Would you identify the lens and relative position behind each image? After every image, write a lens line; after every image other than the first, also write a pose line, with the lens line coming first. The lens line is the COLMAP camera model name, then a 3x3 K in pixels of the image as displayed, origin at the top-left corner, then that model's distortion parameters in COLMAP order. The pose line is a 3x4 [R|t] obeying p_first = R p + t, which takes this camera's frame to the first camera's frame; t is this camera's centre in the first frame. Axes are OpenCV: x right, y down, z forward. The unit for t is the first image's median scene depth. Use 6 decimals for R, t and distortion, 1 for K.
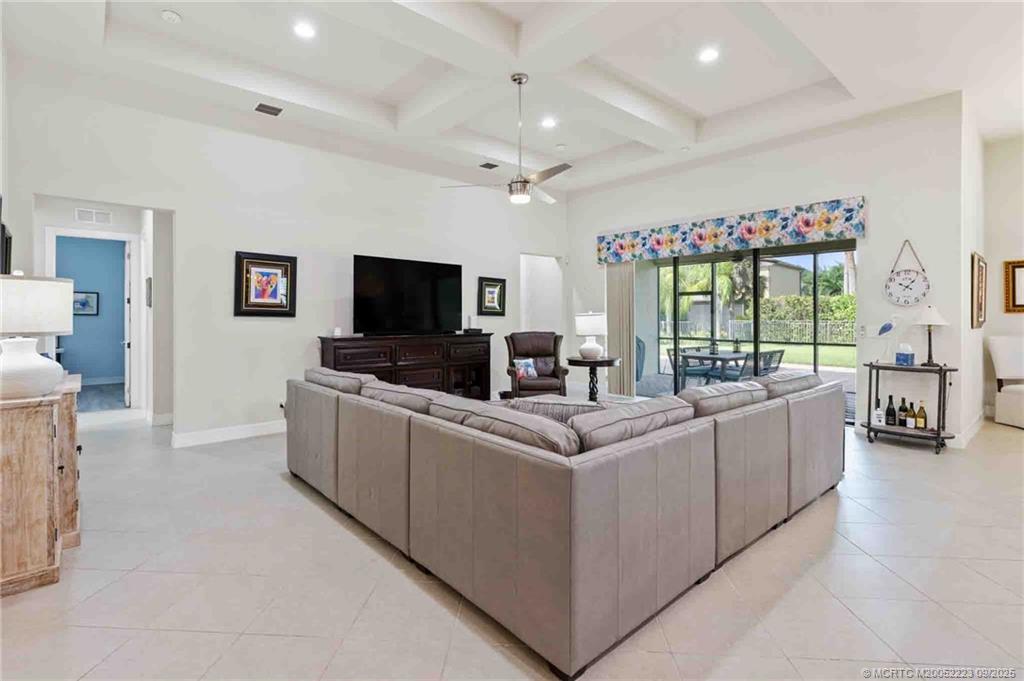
lens RADIAL K [[460.3, 0, 520.0], [0, 460.3, 315.7], [0, 0, 1]] dist [-0.013365, 0.001659]
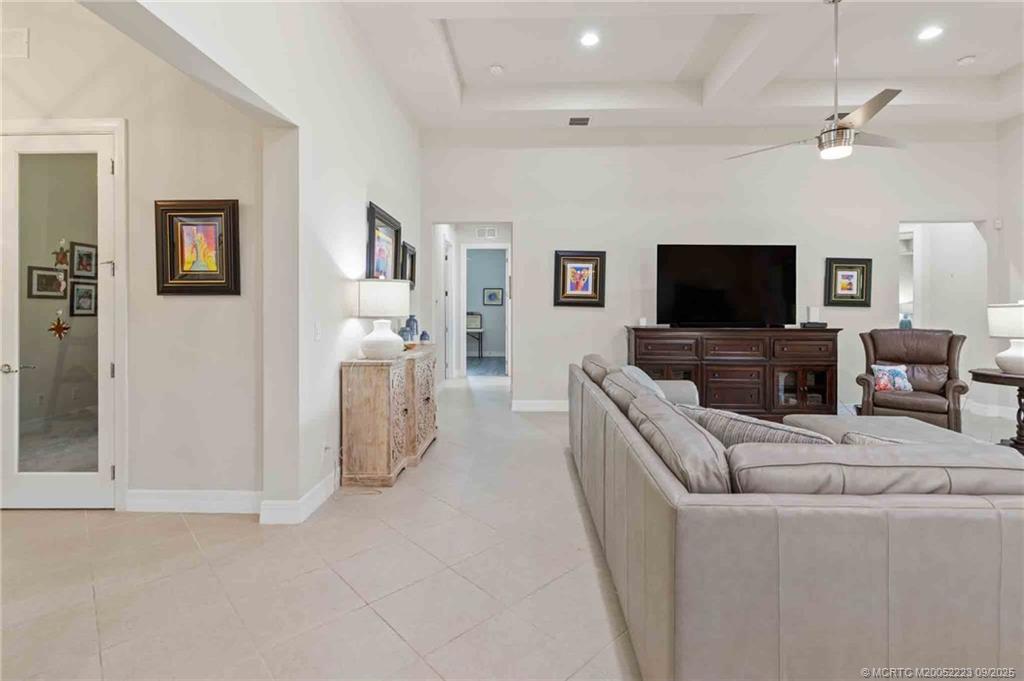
lens RADIAL K [[484.4, 0, 593.4], [0, 484.4, 305.1], [0, 0, 1]] dist [0.009282, -0.004507]
pose [[0.729789, 0.000880, -0.683672, 0.253097], [-0.001947, 0.999998, -0.000791, -0.000793], [0.683670, 0.001909, 0.729789, 0.141599]]
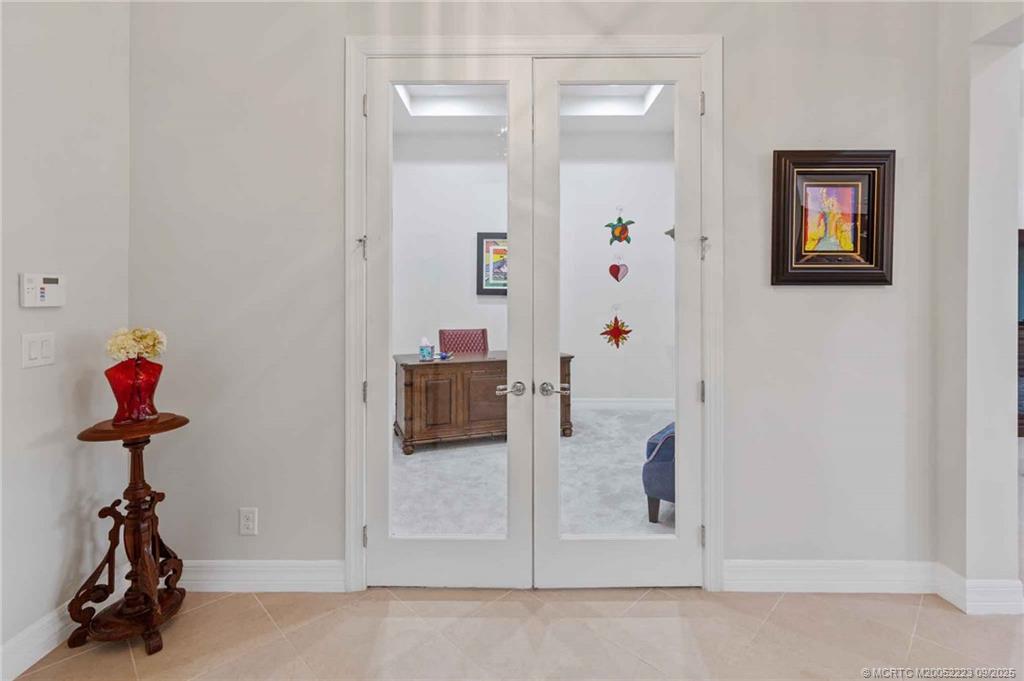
lens RADIAL K [[484.4, 0, 534.5], [0, 484.4, 296.2], [0, 0, 1]] dist [0.009282, -0.004507]
pose [[0.738523, 0.003336, -0.674221, -0.388845], [-0.001945, 0.999994, 0.002818, -0.003721], [0.674226, -0.000770, 0.738525, -0.223543]]
